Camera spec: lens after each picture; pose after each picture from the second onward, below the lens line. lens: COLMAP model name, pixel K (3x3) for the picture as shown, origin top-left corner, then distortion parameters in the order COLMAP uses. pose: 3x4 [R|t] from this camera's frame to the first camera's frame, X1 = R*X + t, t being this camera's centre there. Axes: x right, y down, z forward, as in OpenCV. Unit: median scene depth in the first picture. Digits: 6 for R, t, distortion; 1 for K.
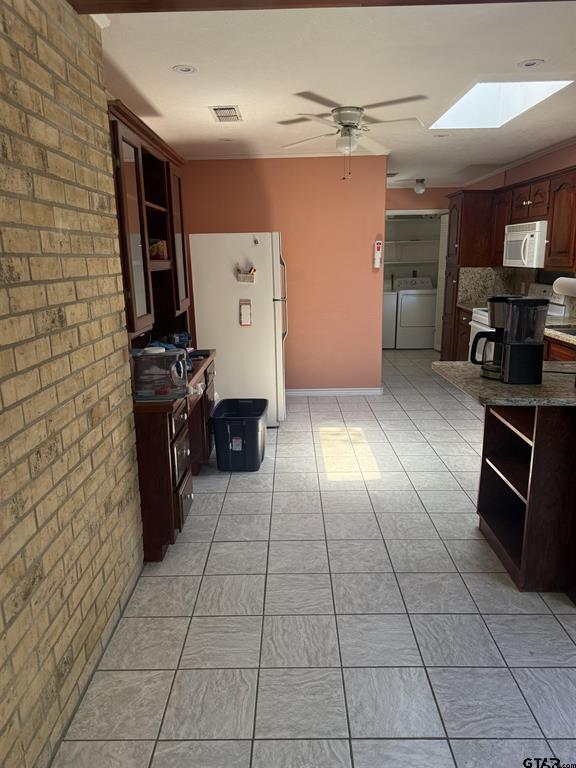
lens RADIAL K [[548.0, 0, 282.5], [0, 548.0, 384.1], [0, 0, 1]] dist [0.068964, -0.078188]
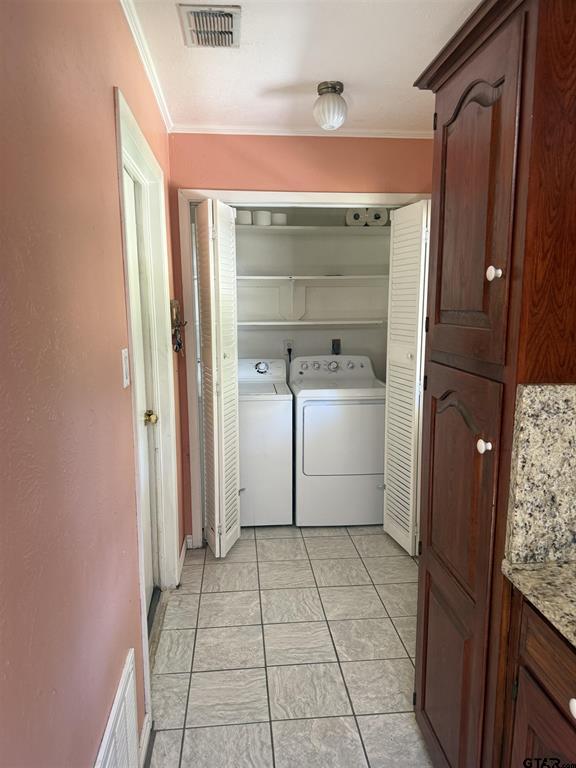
lens RADIAL K [[548.0, 0, 289.4], [0, 548.0, 387.6], [0, 0, 1]] dist [0.068964, -0.078188]
pose [[0.993617, -0.007667, 0.112546, 0.164084], [0.016098, 0.997114, -0.074190, -0.146156], [-0.111653, 0.075528, 0.990873, 0.608013]]
